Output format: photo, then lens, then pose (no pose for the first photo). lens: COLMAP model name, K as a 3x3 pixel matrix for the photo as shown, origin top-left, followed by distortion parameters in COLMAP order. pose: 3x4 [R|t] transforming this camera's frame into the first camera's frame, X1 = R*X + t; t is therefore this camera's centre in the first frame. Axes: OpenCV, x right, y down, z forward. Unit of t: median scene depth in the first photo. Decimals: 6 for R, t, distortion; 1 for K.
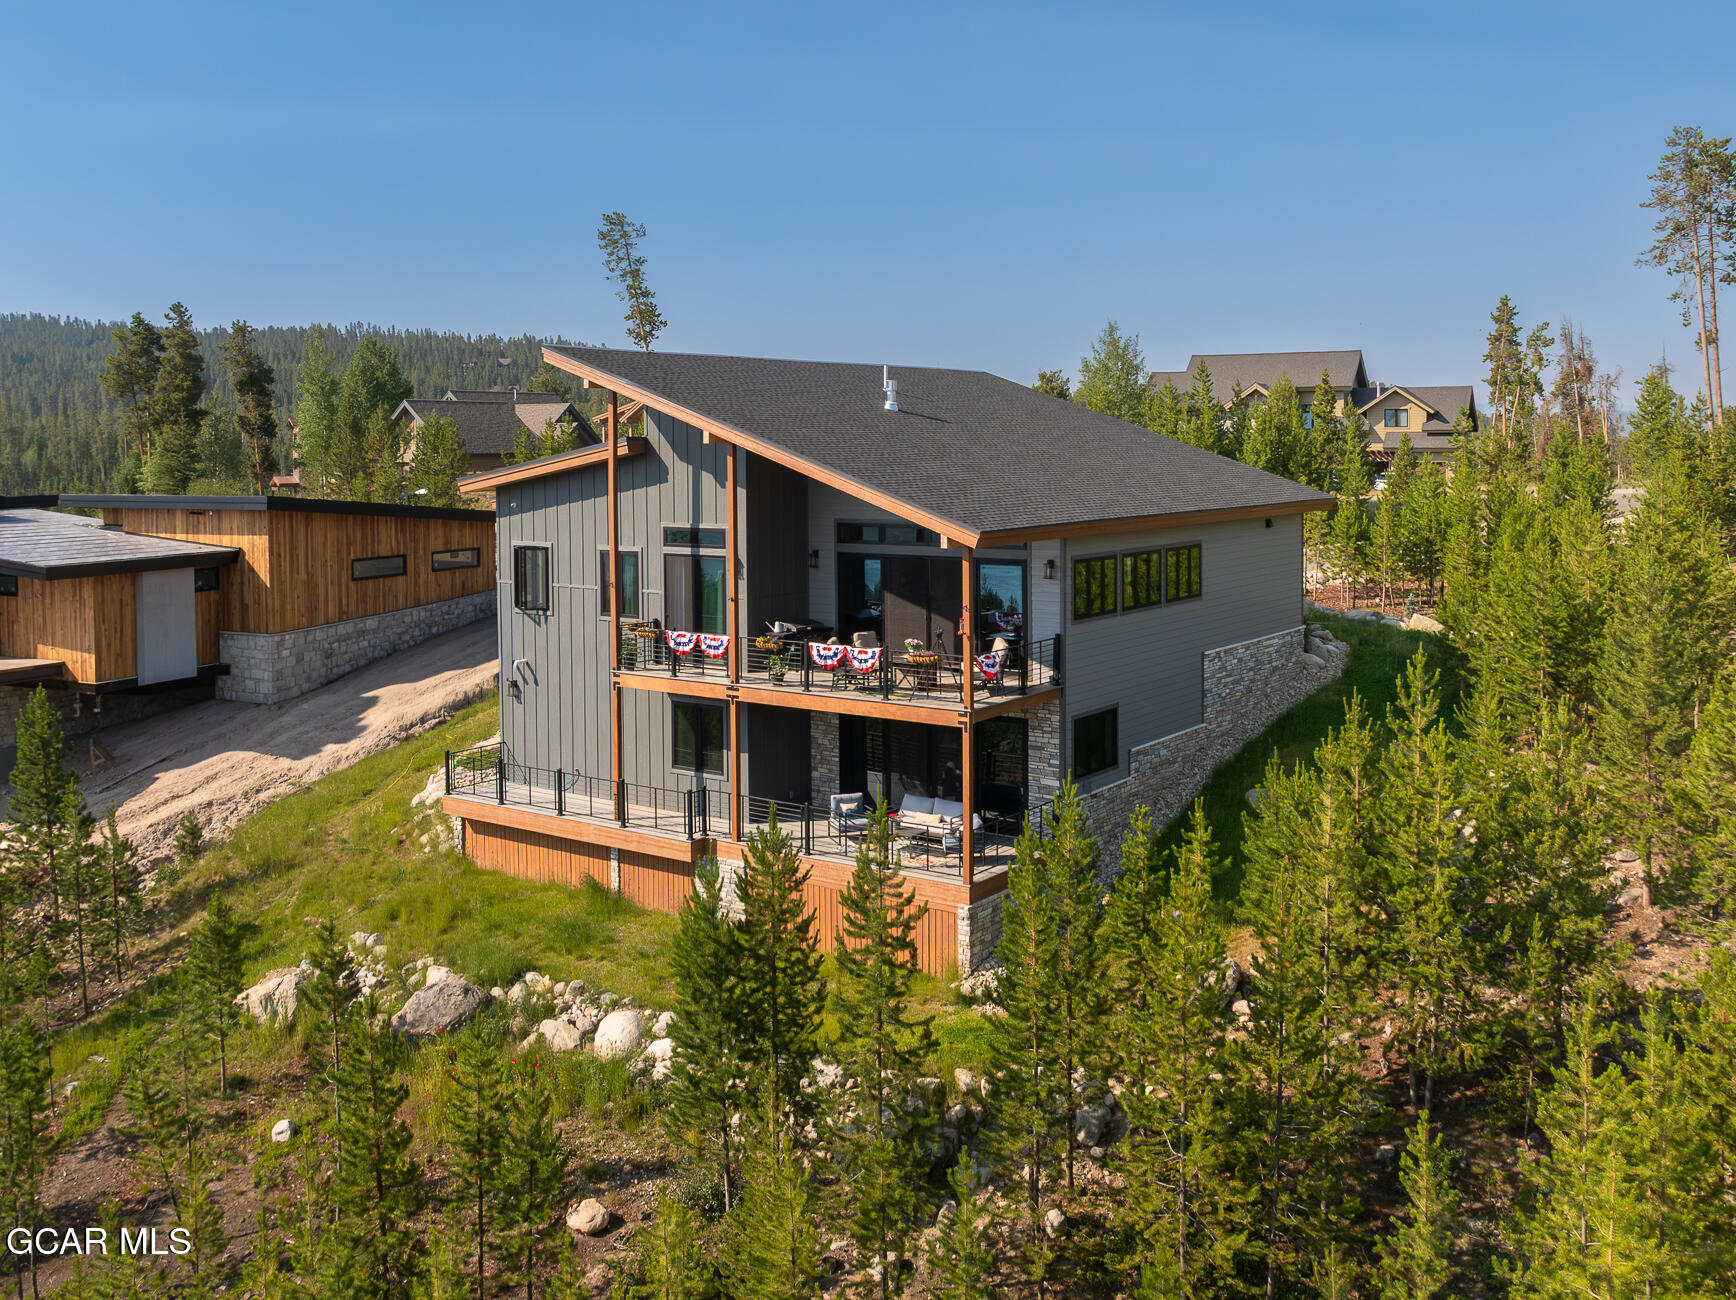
lens RADIAL K [[1220.0, 0, 868.0], [0, 1220.0, 650.0], [0, 0, 1]] dist [-0.013972, 0.000757]
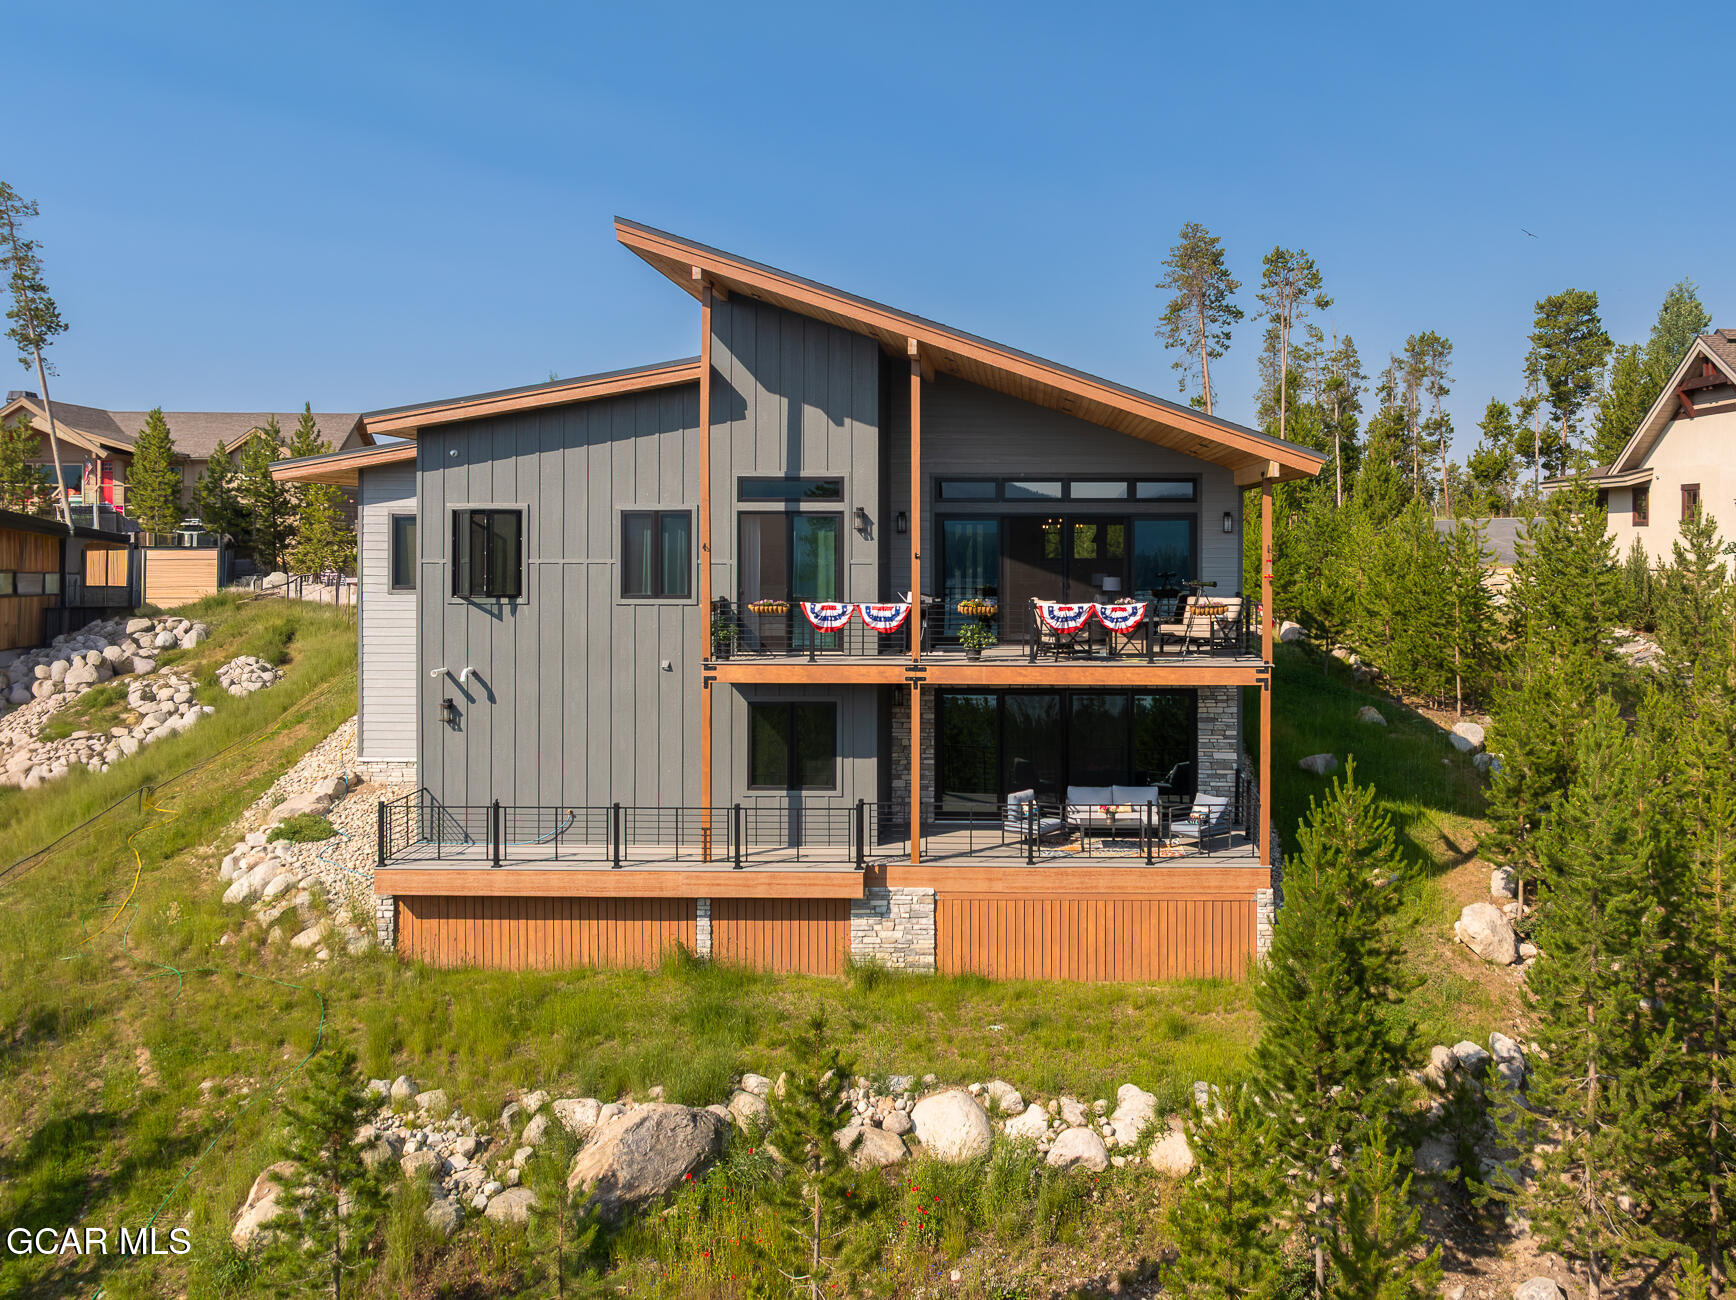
lens RADIAL K [[1220.0, 0, 868.0], [0, 1220.0, 650.0], [0, 0, 1]] dist [-0.013972, 0.000757]
pose [[0.876274, -0.032321, 0.480729, -0.478985], [0.058750, 0.997470, -0.040026, 0.045517], [-0.478219, 0.063316, 0.875955, 0.292285]]
